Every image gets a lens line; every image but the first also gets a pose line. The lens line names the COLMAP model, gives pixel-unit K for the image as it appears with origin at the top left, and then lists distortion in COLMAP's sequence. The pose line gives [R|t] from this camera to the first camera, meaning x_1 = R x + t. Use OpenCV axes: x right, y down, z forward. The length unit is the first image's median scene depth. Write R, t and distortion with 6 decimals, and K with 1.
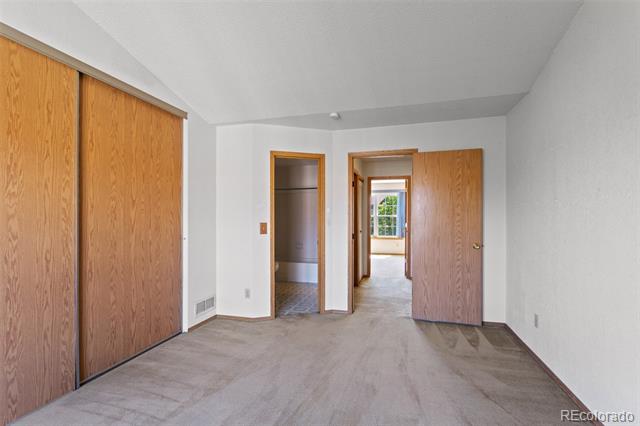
lens RADIAL K [[305.9, 0, 317.4], [0, 305.9, 214.5], [0, 0, 1]] dist [-0.003602, 0.005720]
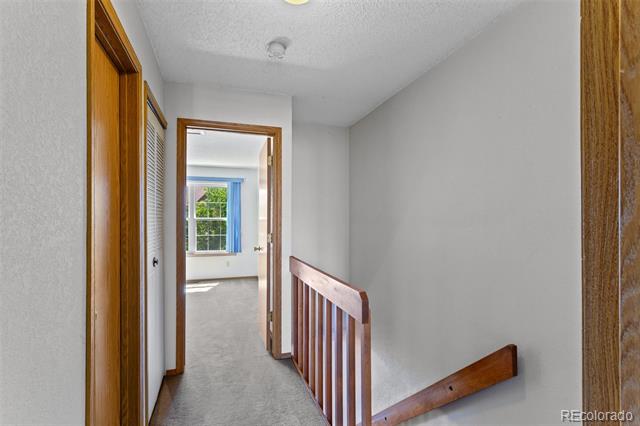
lens RADIAL K [[305.9, 0, 315.8], [0, 305.9, 217.6], [0, 0, 1]] dist [-0.003602, 0.005720]
pose [[0.834678, 0.000990, 0.550737, 0.058677], [0.002978, 0.999976, -0.006311, 0.006037], [-0.550730, 0.006908, 0.834655, 0.349829]]
